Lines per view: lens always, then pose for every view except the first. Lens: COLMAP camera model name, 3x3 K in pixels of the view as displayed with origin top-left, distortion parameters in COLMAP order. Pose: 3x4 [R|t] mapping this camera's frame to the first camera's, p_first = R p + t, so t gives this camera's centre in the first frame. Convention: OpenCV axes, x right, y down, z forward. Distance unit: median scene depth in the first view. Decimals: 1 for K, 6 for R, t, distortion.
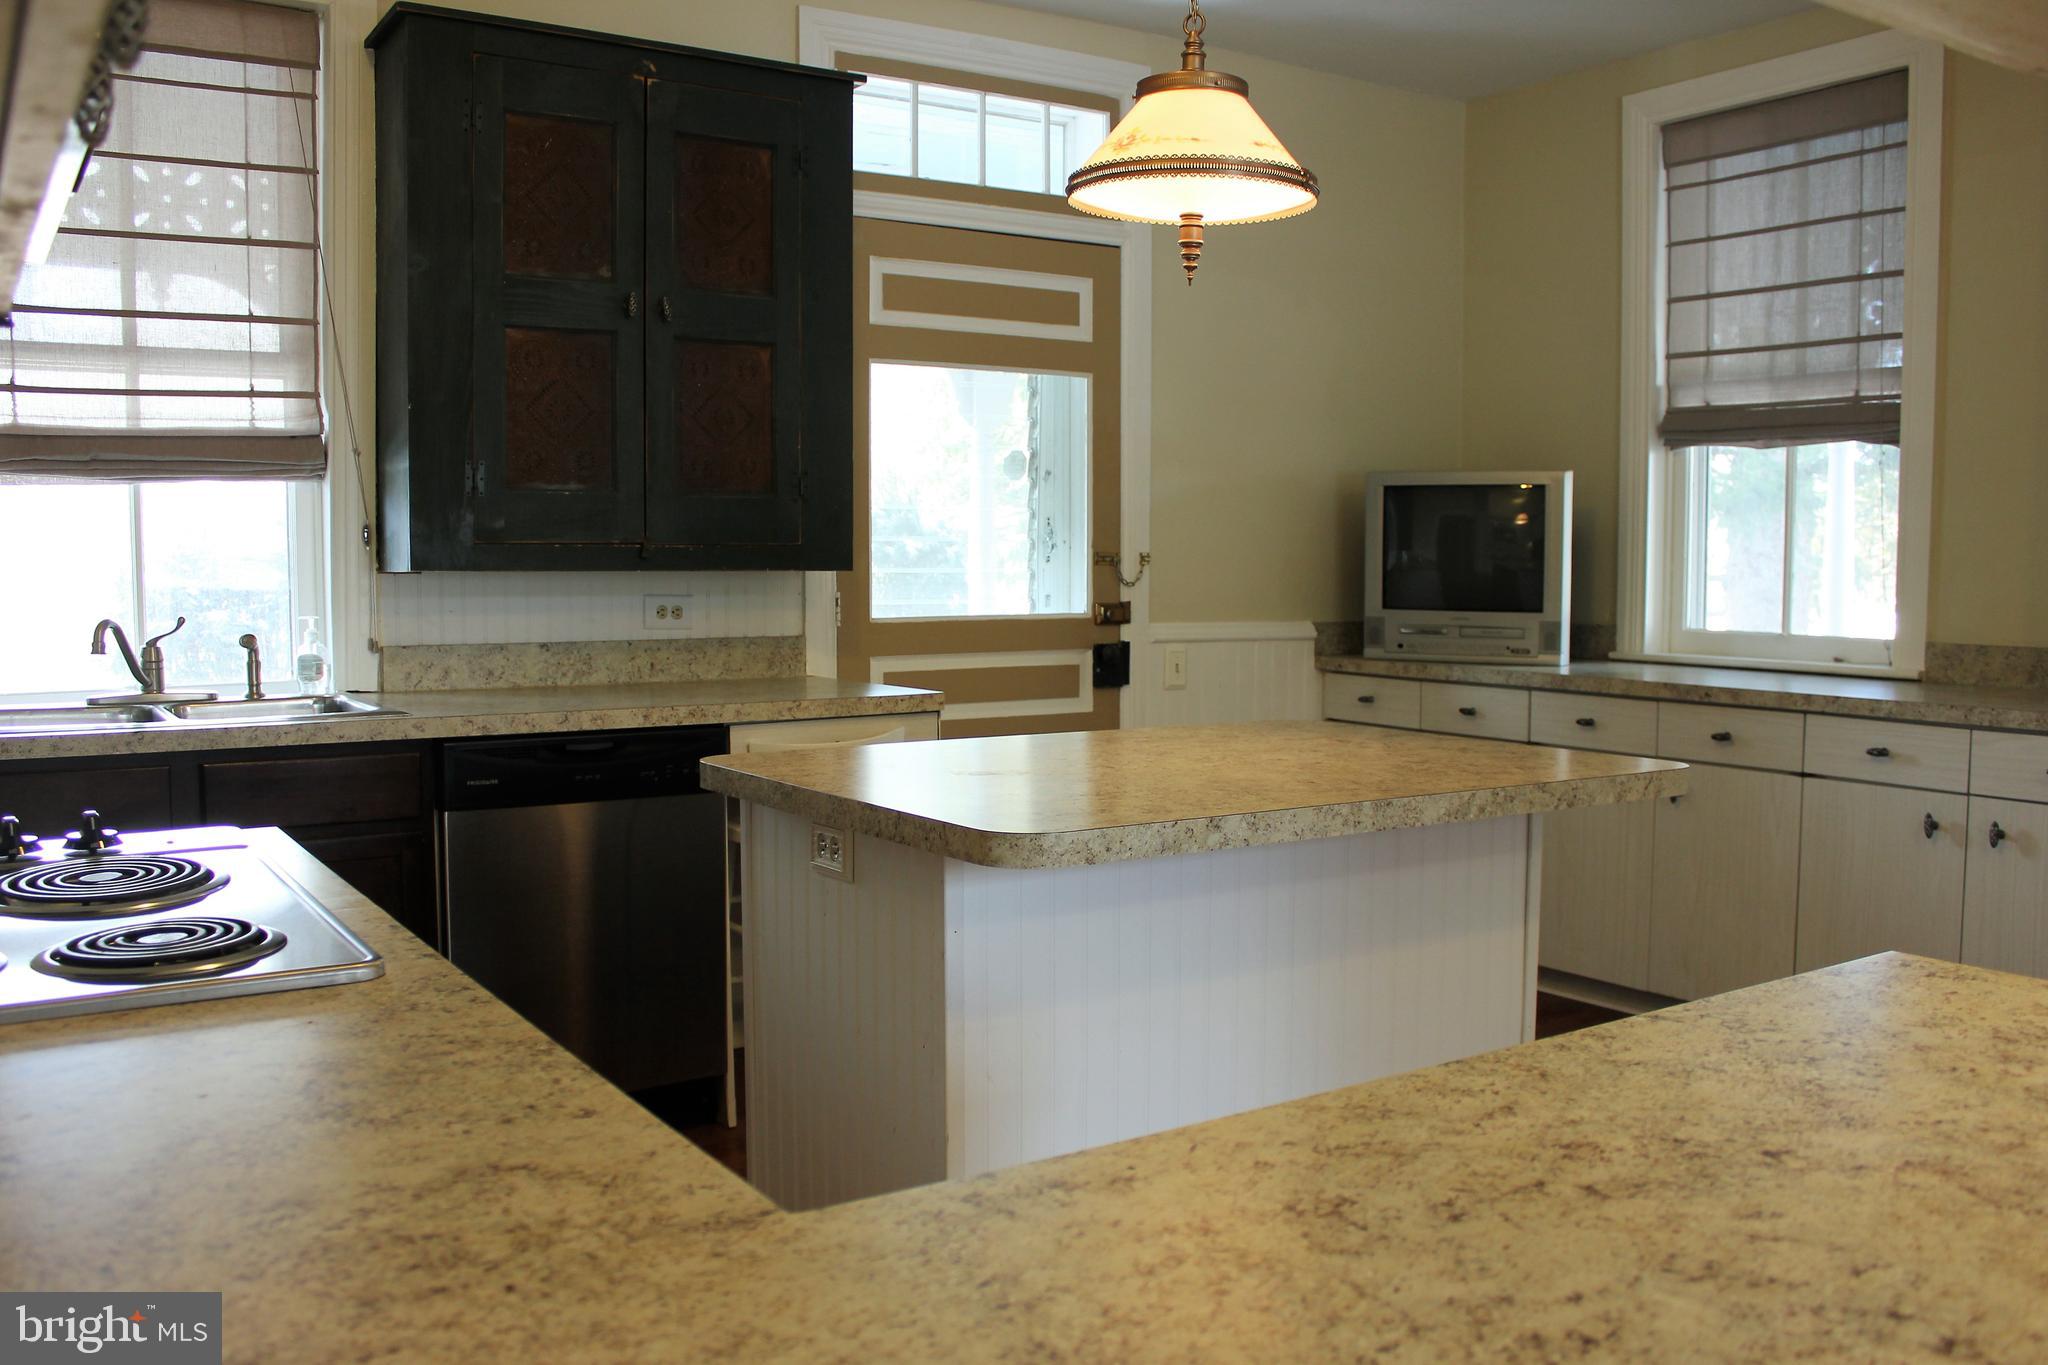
lens RADIAL K [[1696.7, 0, 1022.9], [0, 1696.7, 690.8], [0, 0, 1]] dist [-0.175181, 0.157674]
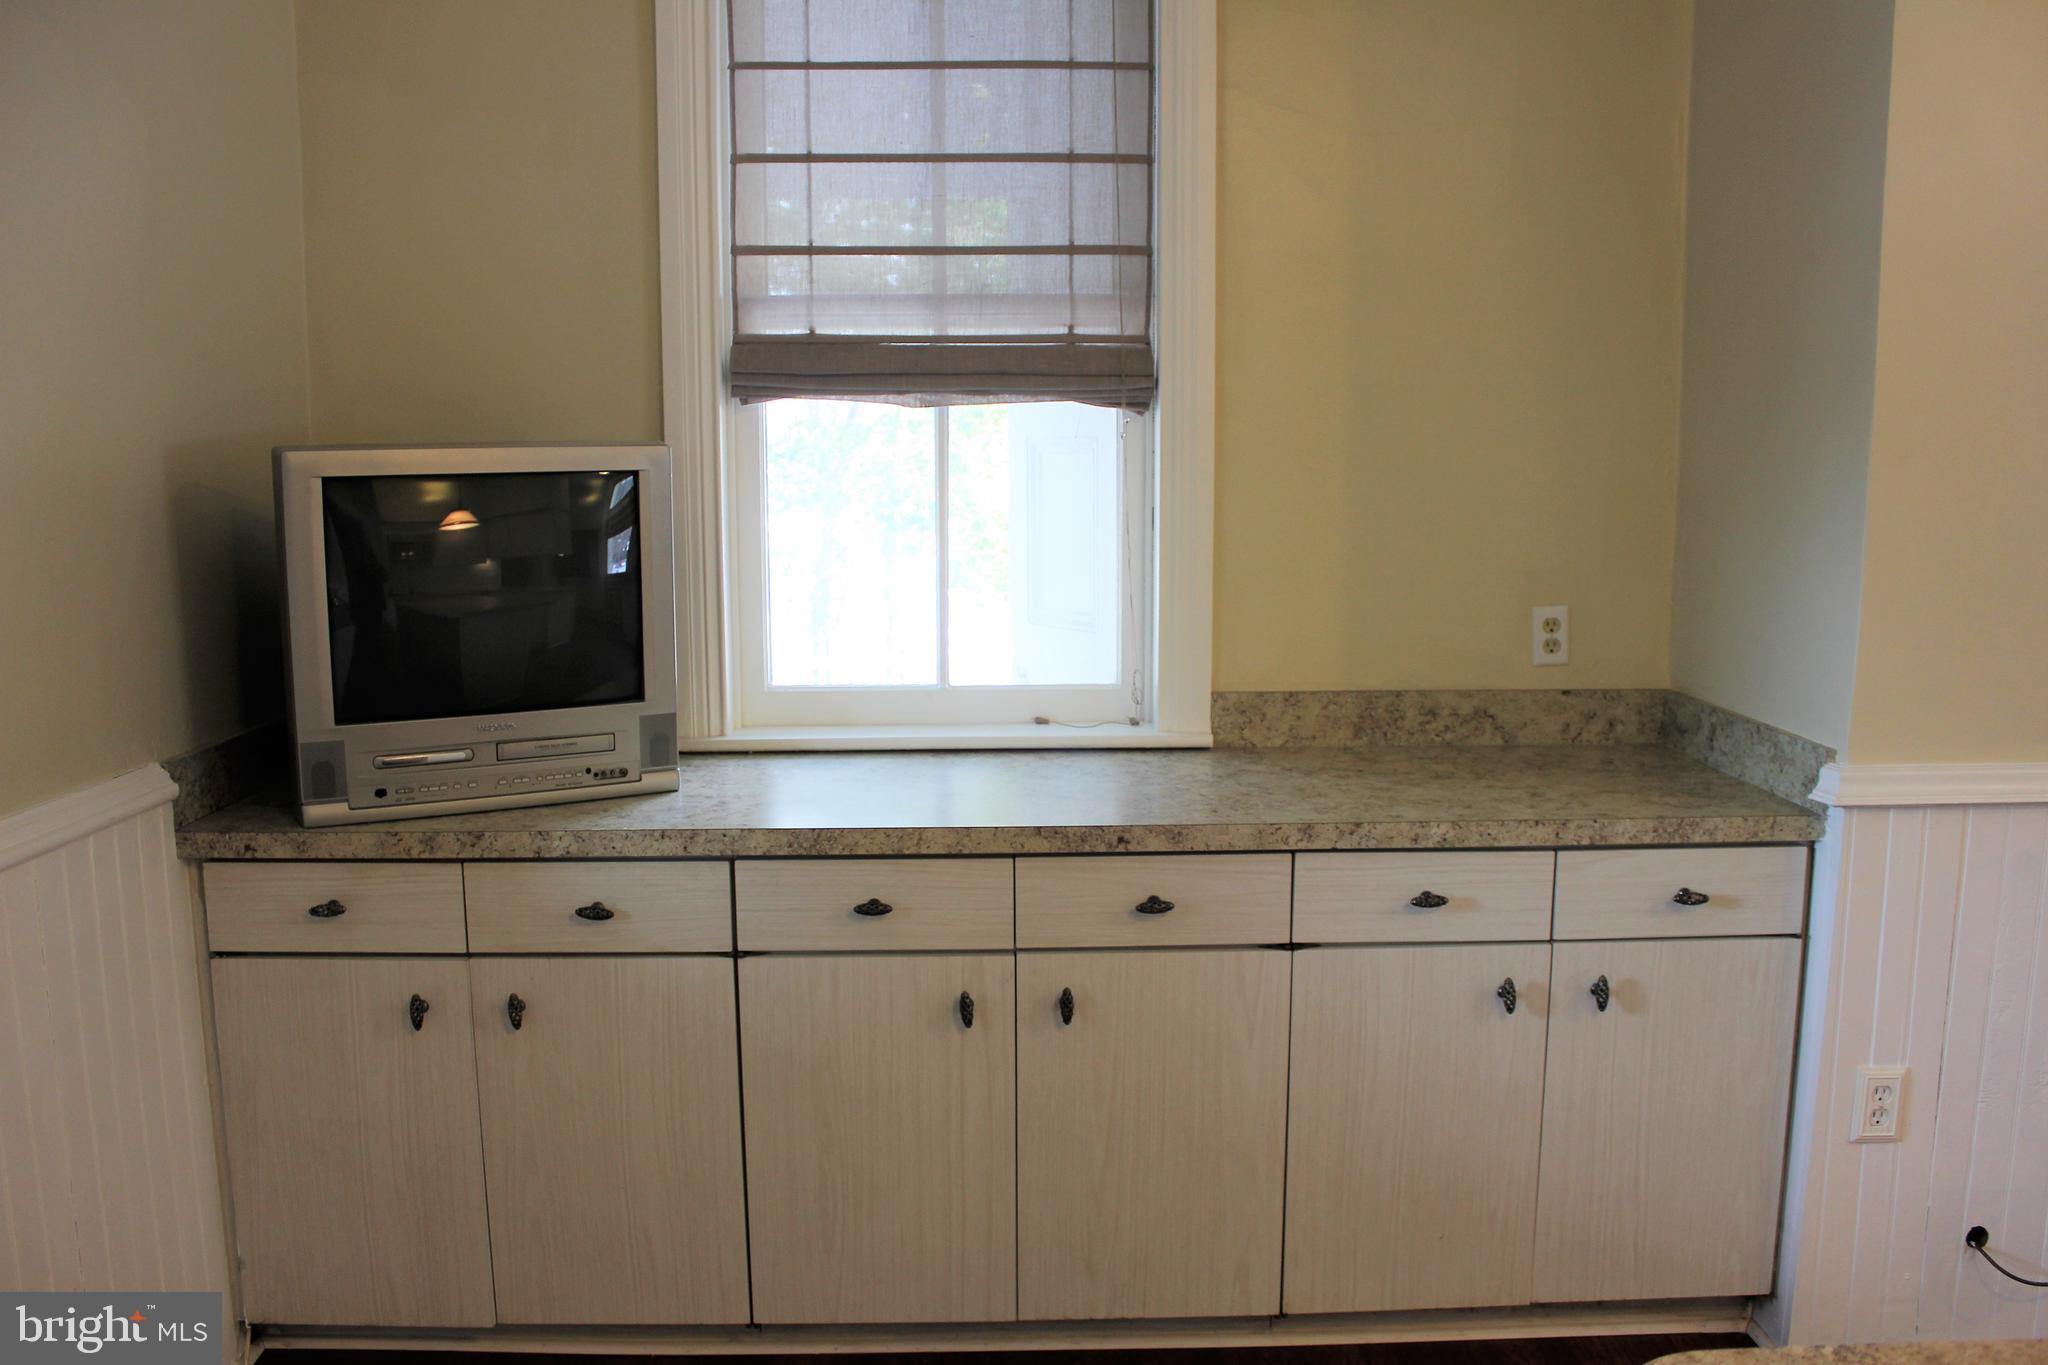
lens RADIAL K [[1696.7, 0, 1022.9], [0, 1696.7, 690.8], [0, 0, 1]] dist [-0.175181, 0.157674]
pose [[0.530278, -0.124538, 0.838627, -0.093871], [0.074674, 0.992169, 0.100122, -0.098403], [-0.844529, 0.009531, 0.535425, 0.603163]]
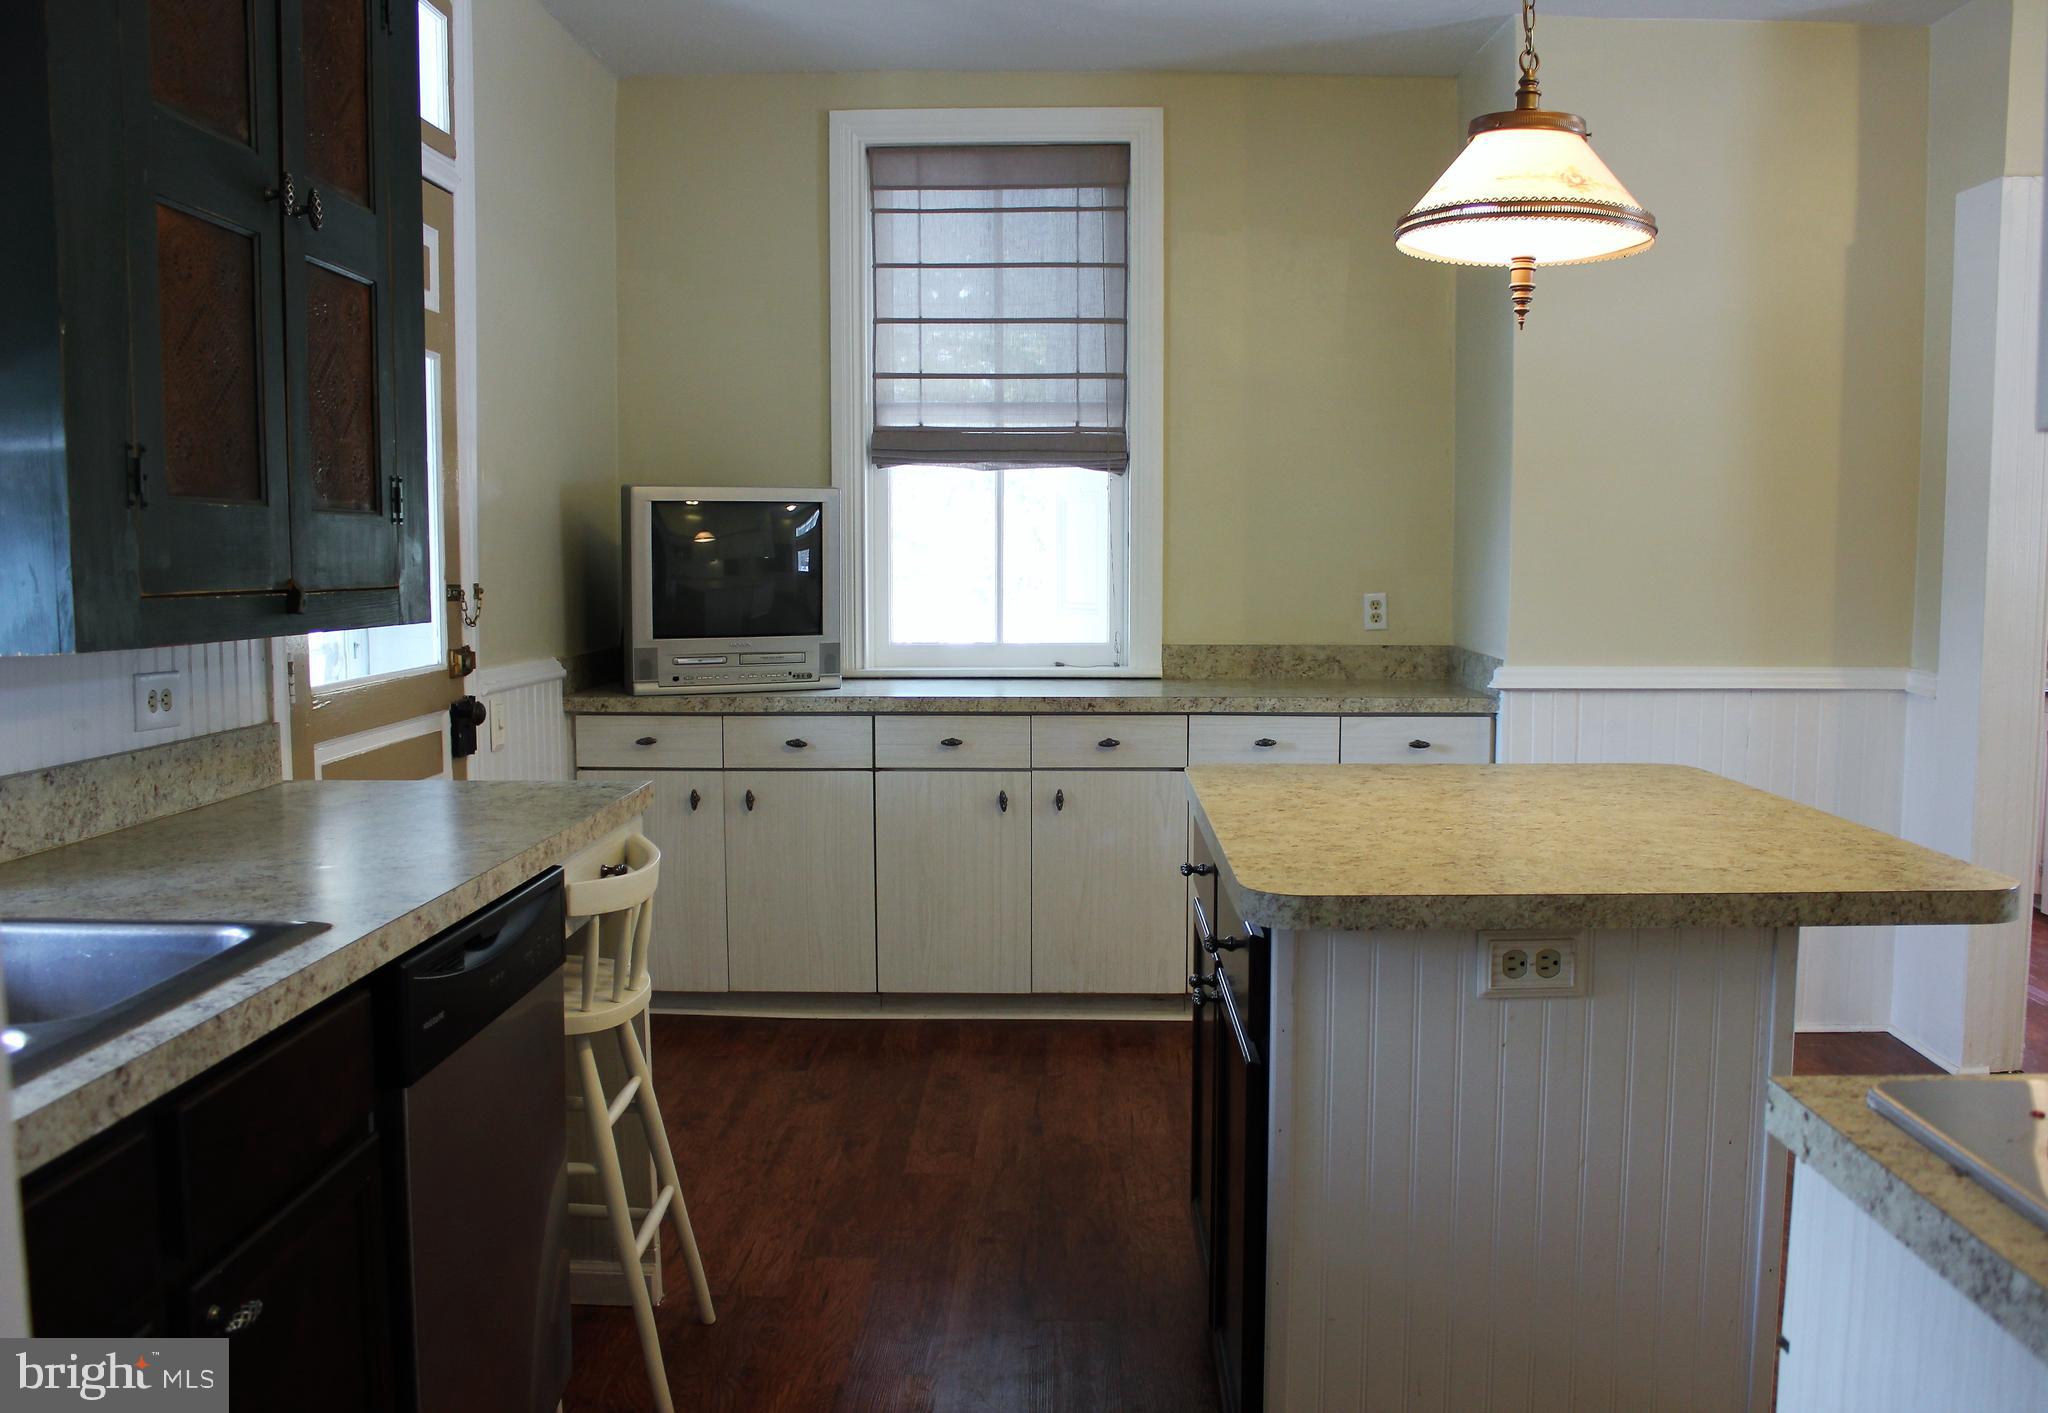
lens RADIAL K [[1716.9, 0, 1027.9], [0, 1716.9, 697.7], [0, 0, 1]] dist [-0.145711, 0.000707]
pose [[0.576452, -0.073197, 0.813846, -0.438151], [0.068657, 0.996797, 0.041022, -0.043567], [-0.814242, 0.032229, 0.579631, 0.334922]]
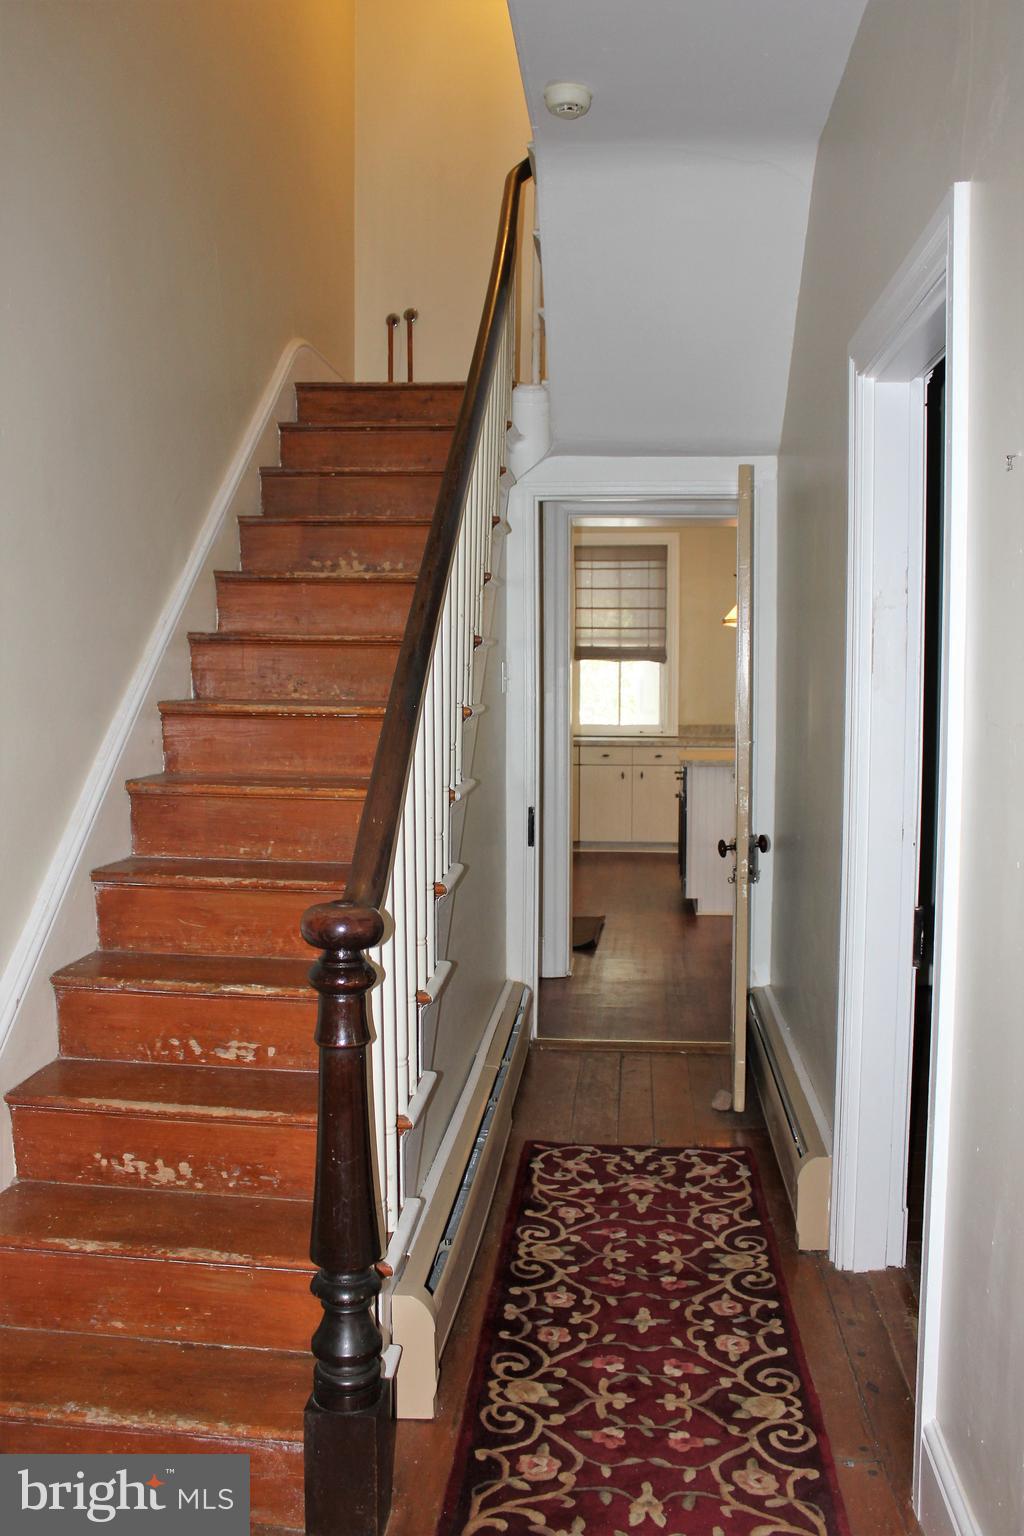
lens RADIAL K [[1272.5, 0, 519.7], [0, 1272.5, 777.9], [0, 0, 1]] dist [-0.175181, 0.157674]
pose [[0.633318, -0.061787, 0.771421, -1.411283], [0.064995, 0.997533, 0.026538, -0.010867], [-0.771157, 0.033331, 0.635772, -0.308745]]
